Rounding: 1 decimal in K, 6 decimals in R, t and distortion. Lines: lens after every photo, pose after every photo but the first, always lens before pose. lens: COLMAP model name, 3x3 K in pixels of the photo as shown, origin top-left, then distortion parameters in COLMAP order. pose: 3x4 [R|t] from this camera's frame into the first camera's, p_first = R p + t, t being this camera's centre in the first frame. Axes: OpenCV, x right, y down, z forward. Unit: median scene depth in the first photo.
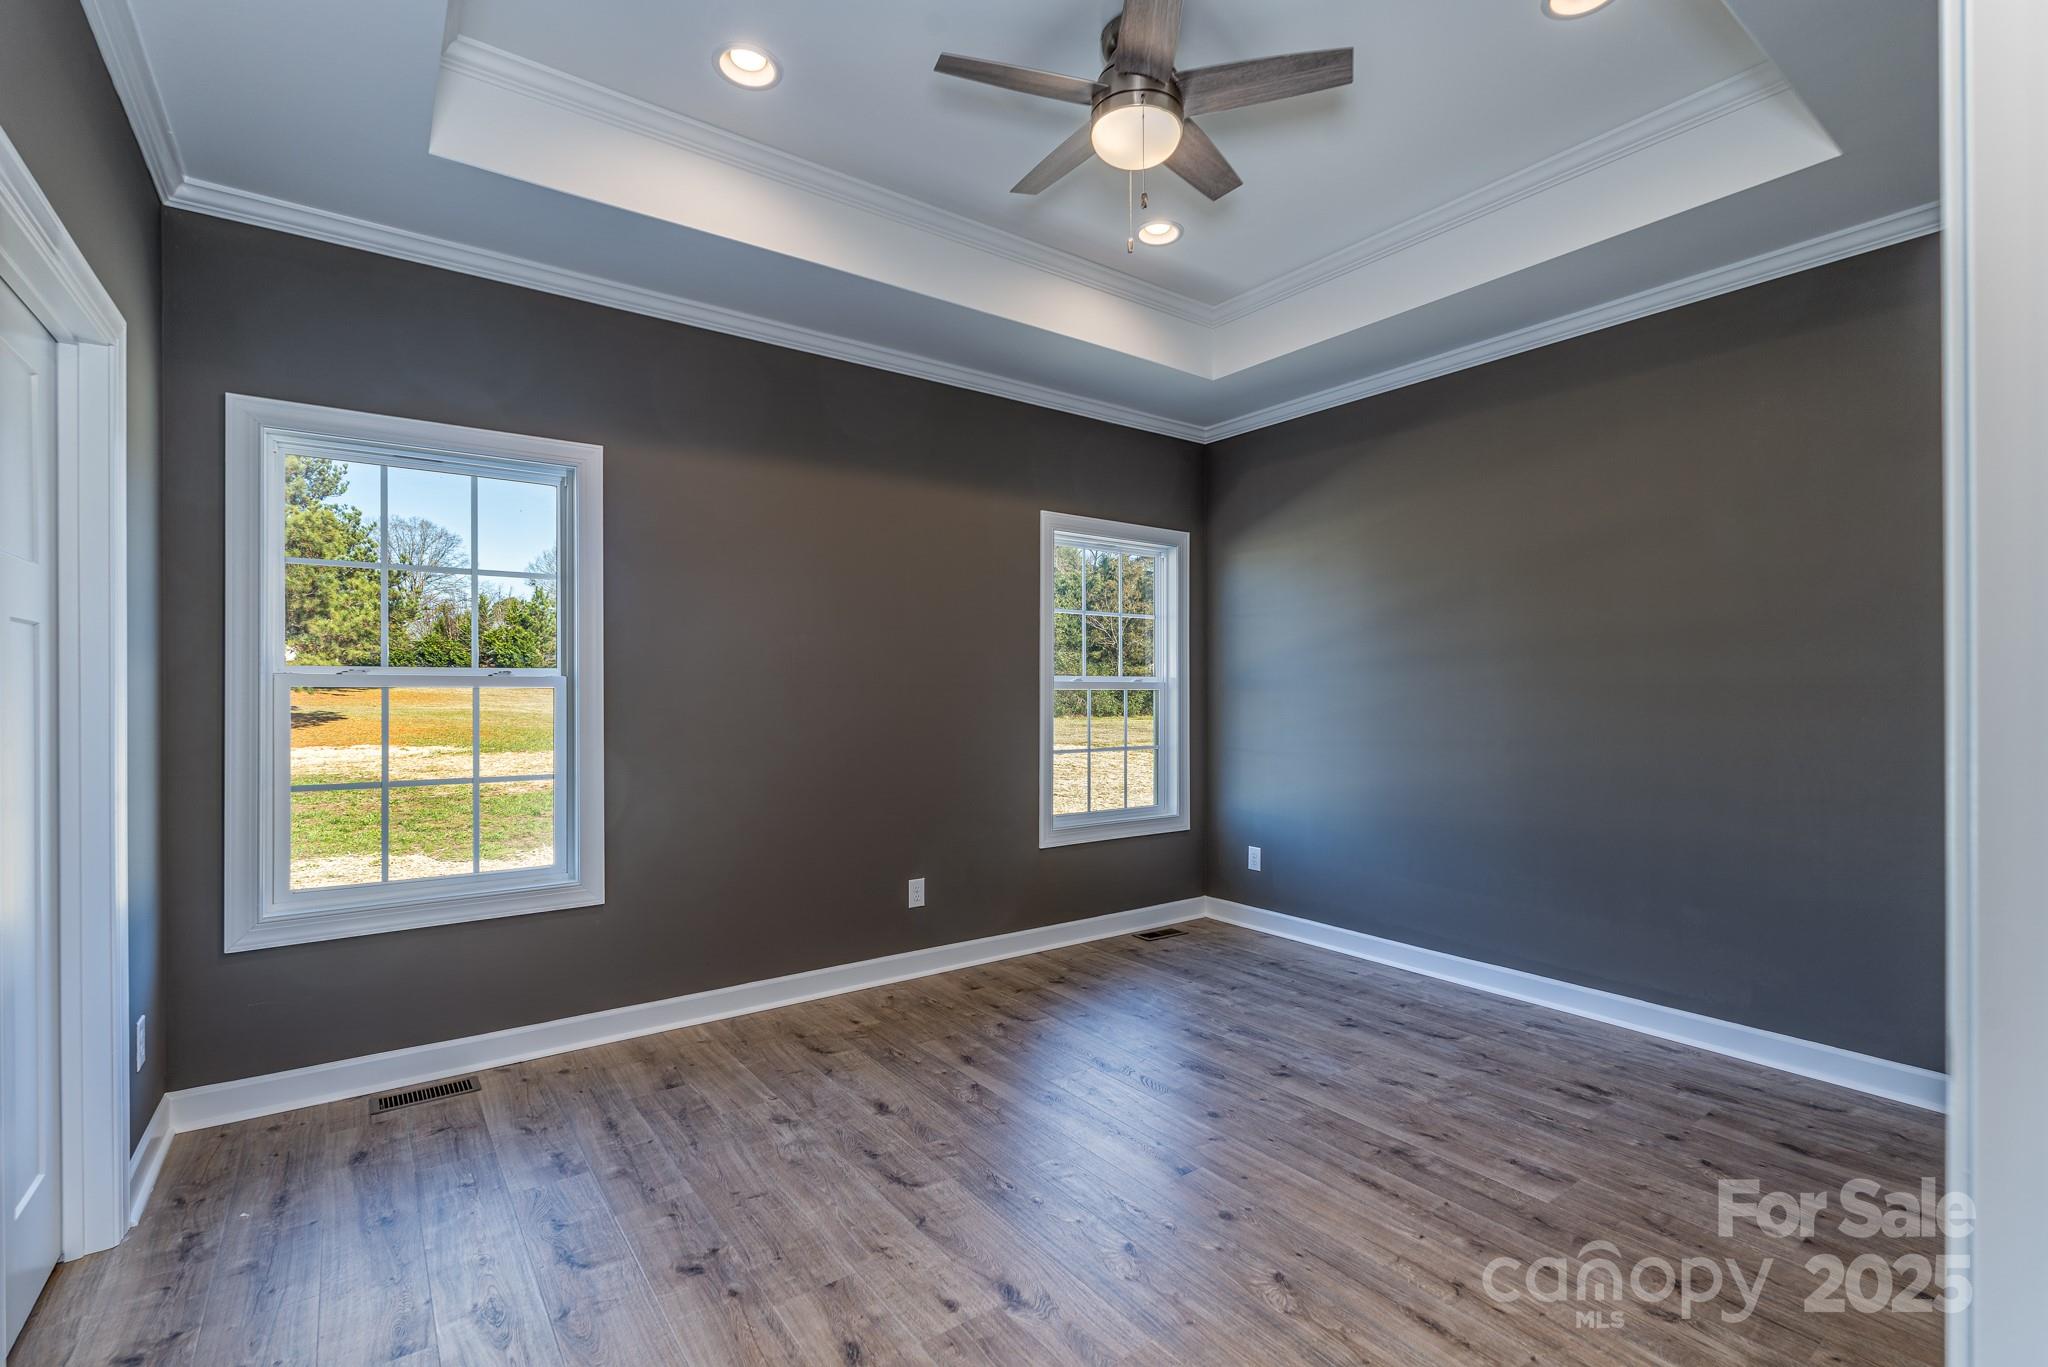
lens RADIAL K [[907.2, 0, 1019.5], [0, 907.2, 691.3], [0, 0, 1]] dist [-0.002986, 0.000621]
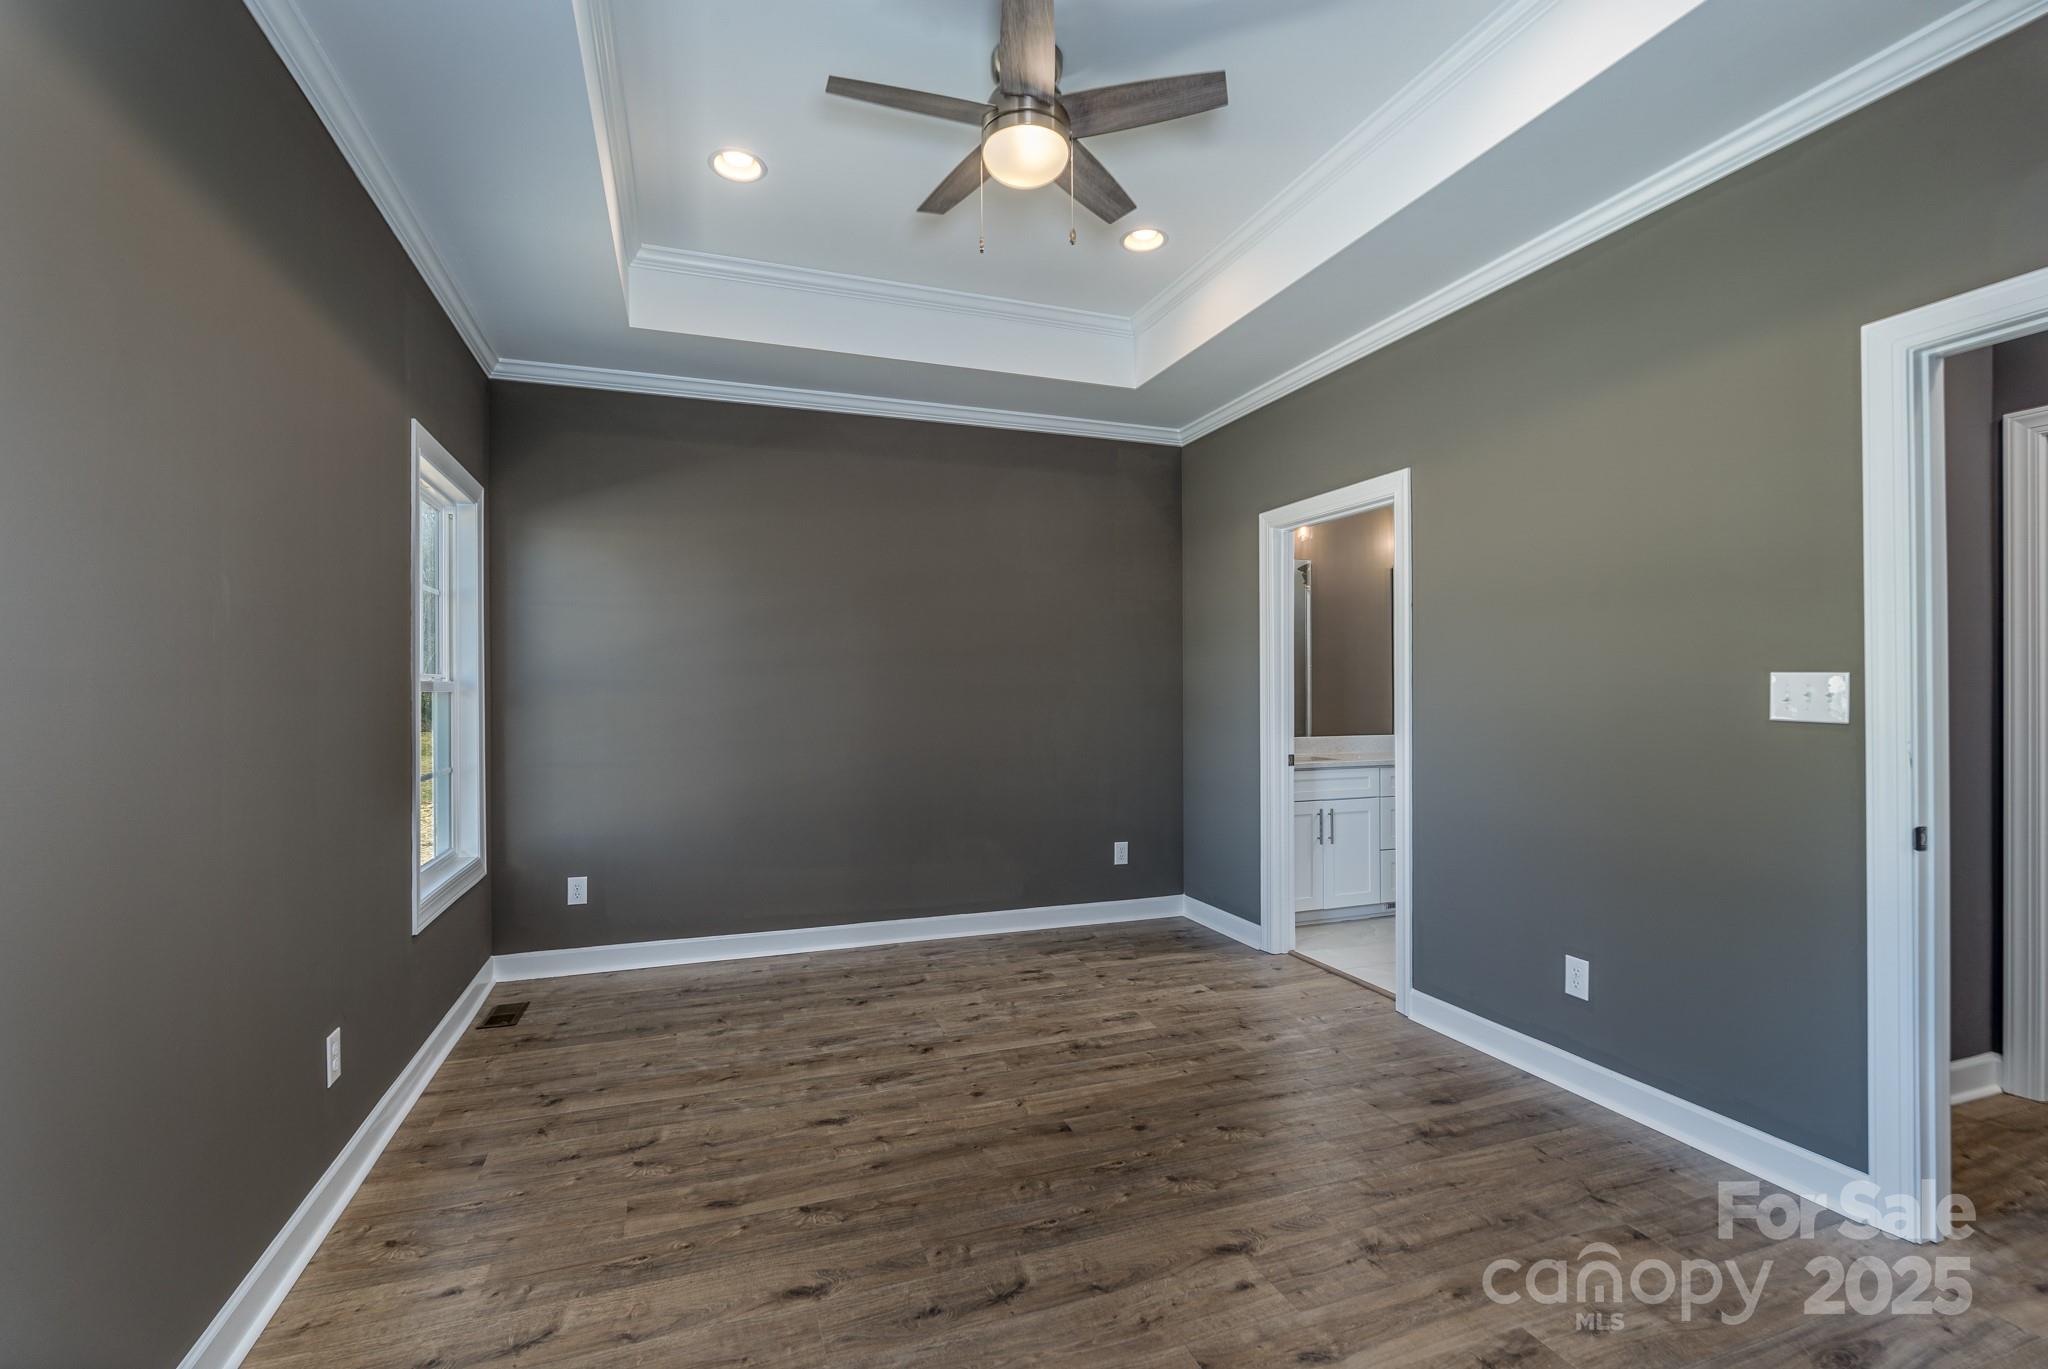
lens RADIAL K [[907.2, 0, 1011.0], [0, 907.2, 691.9], [0, 0, 1]] dist [-0.002986, 0.000621]
pose [[0.288384, -0.002275, 0.957512, -0.639516], [0.003913, 0.999992, 0.001197, -0.002613], [-0.957507, 0.003401, 0.288391, 0.533379]]
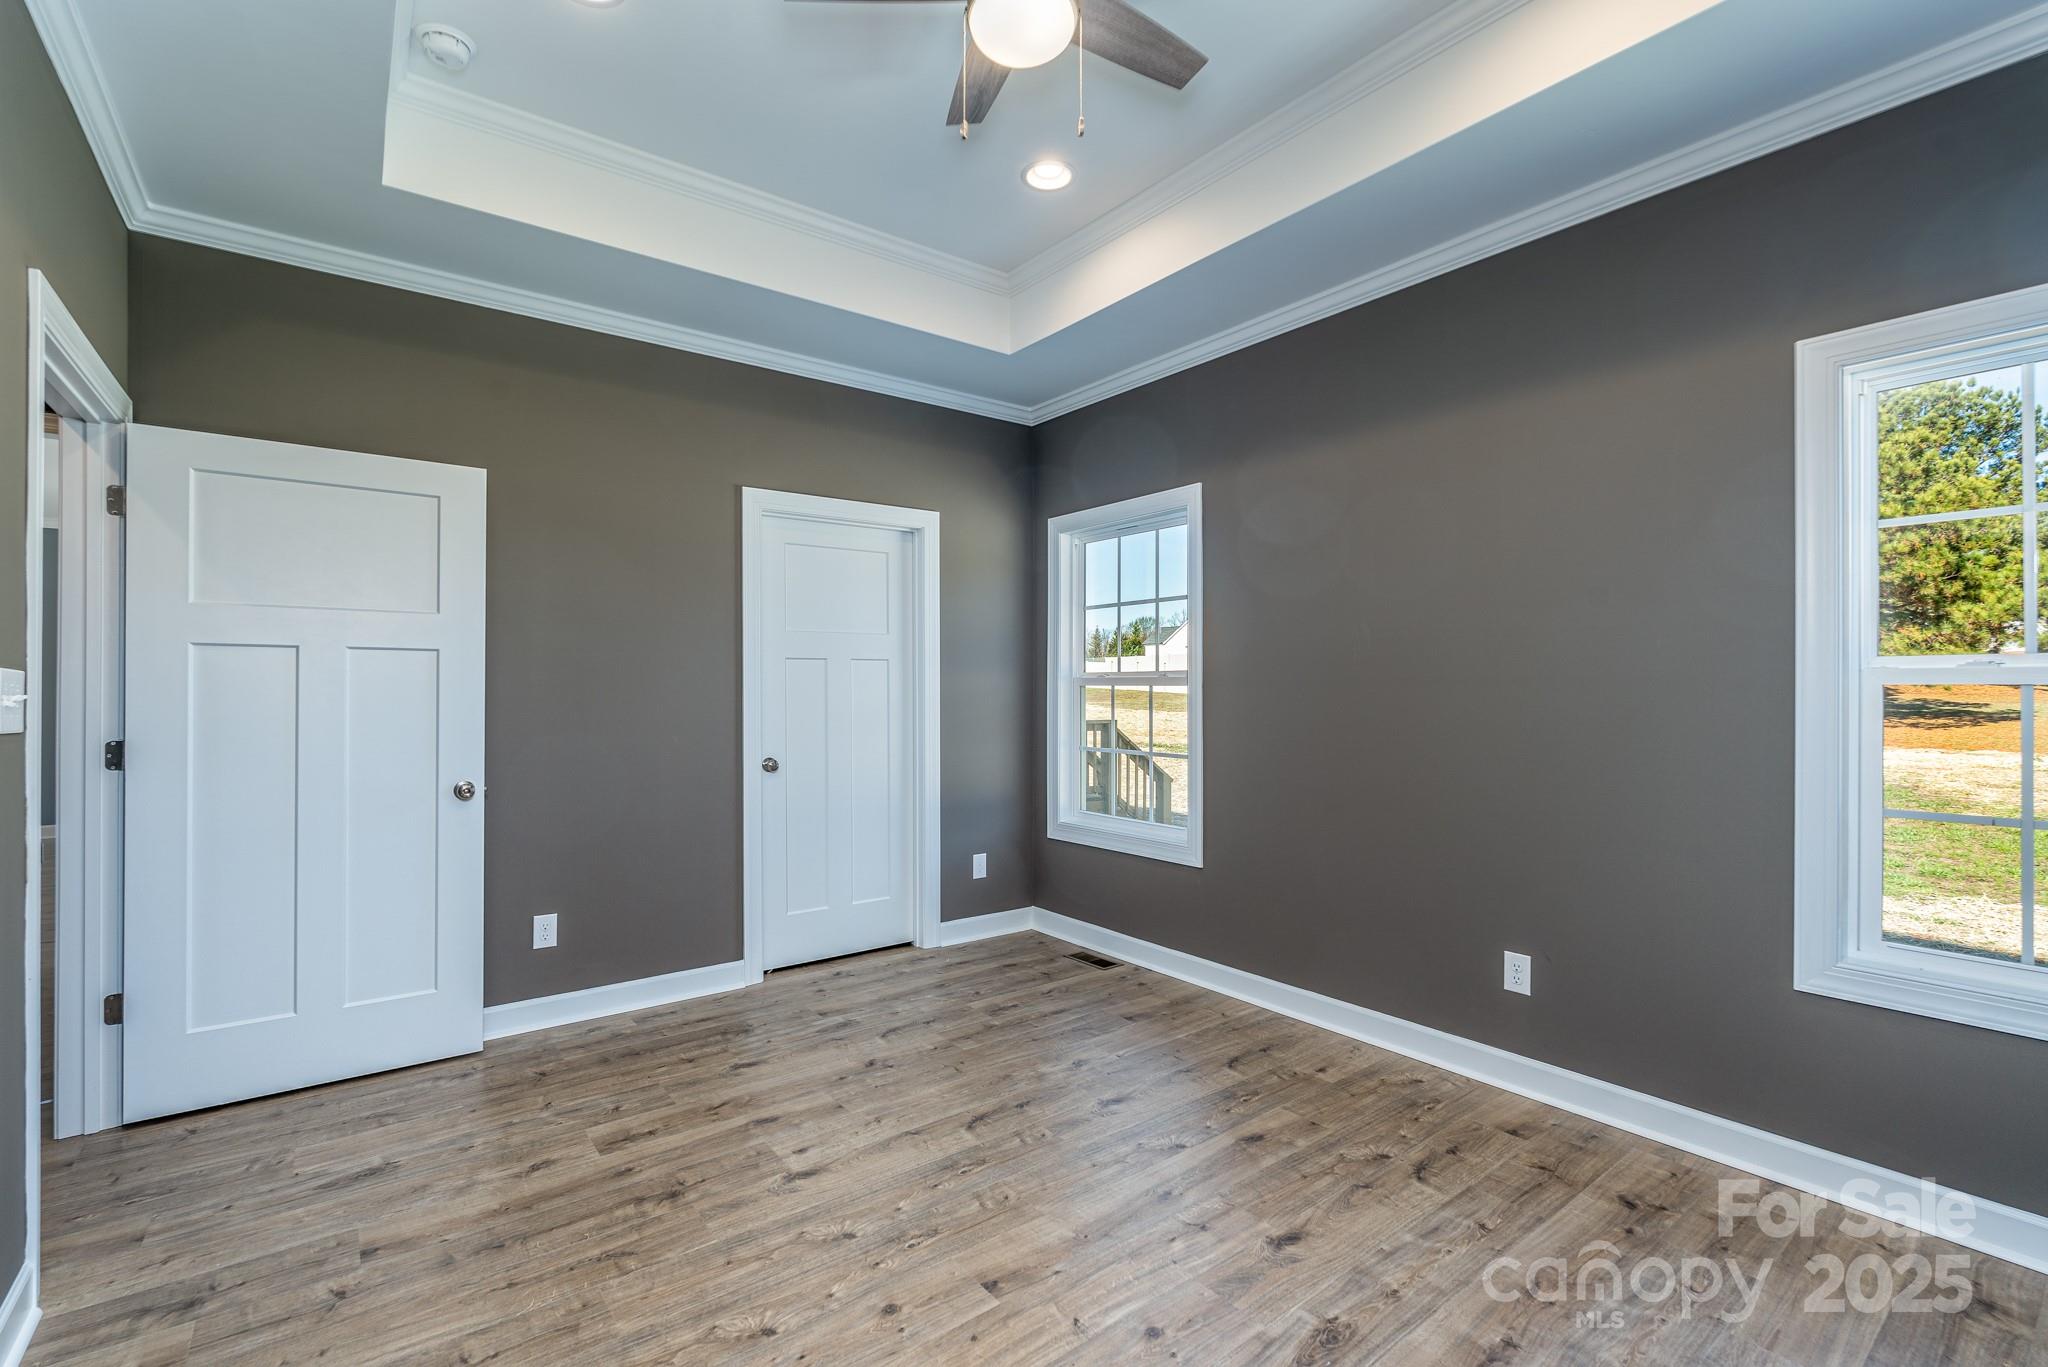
lens RADIAL K [[907.2, 0, 1030.4], [0, 907.2, 683.0], [0, 0, 1]] dist [-0.002986, 0.000621]
pose [[0.033254, -0.004576, -0.999436, 0.710789], [0.000540, 0.999989, -0.004561, -0.002955], [0.999447, -0.000388, 0.033256, 0.723004]]
